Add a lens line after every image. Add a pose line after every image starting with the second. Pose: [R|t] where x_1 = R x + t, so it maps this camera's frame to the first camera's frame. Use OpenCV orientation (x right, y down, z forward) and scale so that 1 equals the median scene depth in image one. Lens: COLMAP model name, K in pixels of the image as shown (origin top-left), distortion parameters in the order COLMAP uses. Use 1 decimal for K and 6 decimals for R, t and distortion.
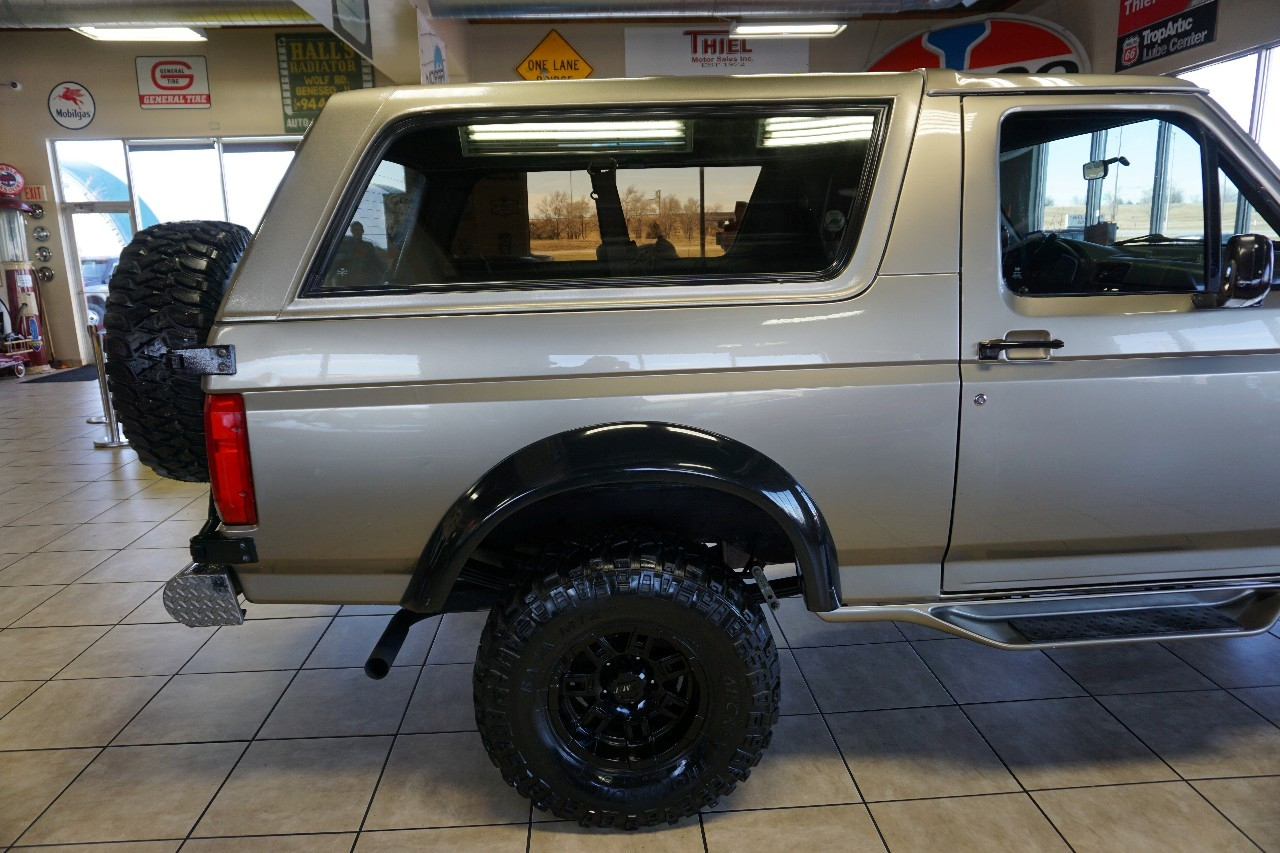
lens RADIAL K [[838.7, 0, 631.7], [0, 838.7, 427.3], [0, 0, 1]] dist [-0.032690, 0.023774]
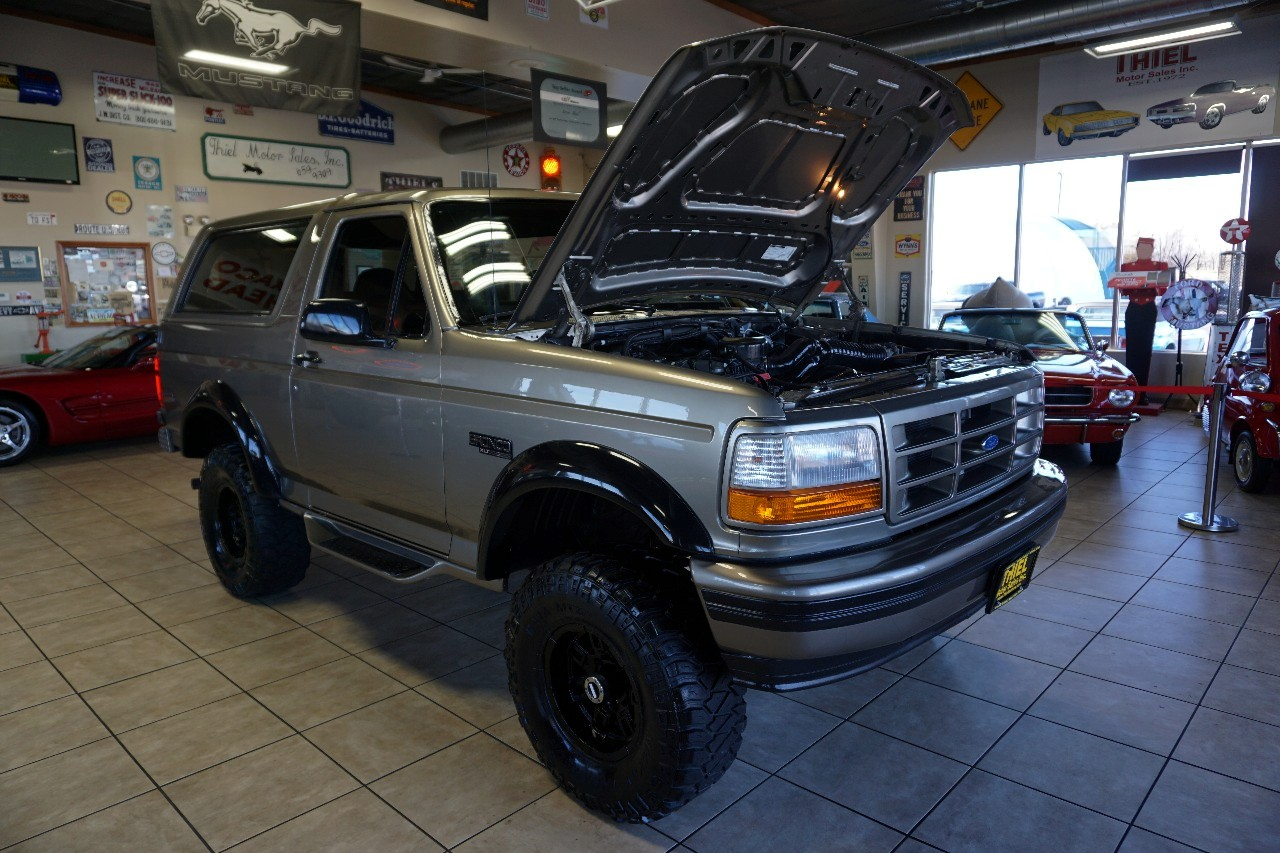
lens RADIAL K [[838.7, 0, 634.8], [0, 838.7, 427.2], [0, 0, 1]] dist [-0.032690, 0.023774]
pose [[0.688131, 0.138915, -0.712164, 0.407128], [-0.163130, 0.985994, 0.034704, -0.024559], [0.707011, 0.092295, 0.701154, 0.055006]]
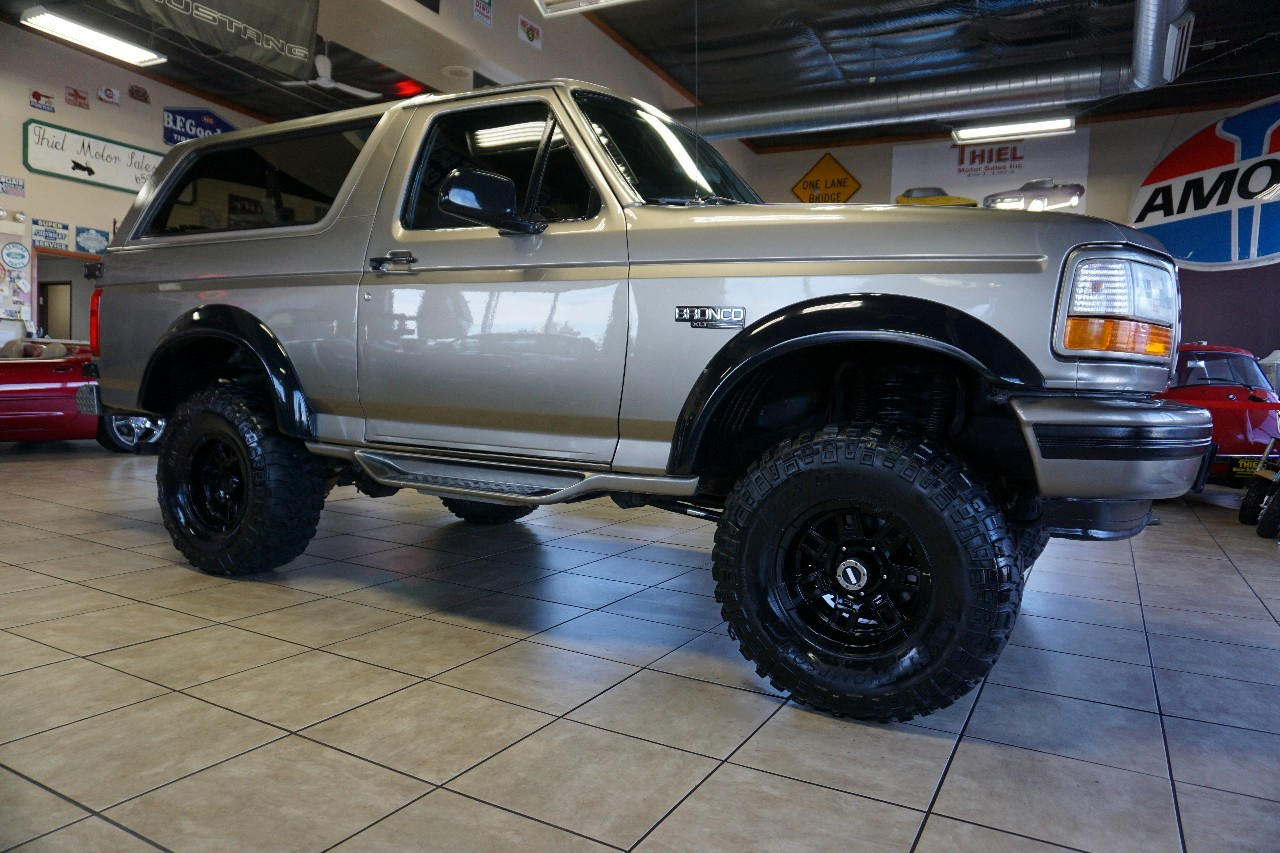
lens RADIAL K [[838.7, 0, 635.0], [0, 838.7, 432.1], [0, 0, 1]] dist [-0.032690, 0.023774]
pose [[0.846175, 0.090468, -0.525171, 0.306439], [-0.174323, 0.978257, -0.112358, 0.053672], [0.503587, 0.186624, 0.843547, 0.006871]]
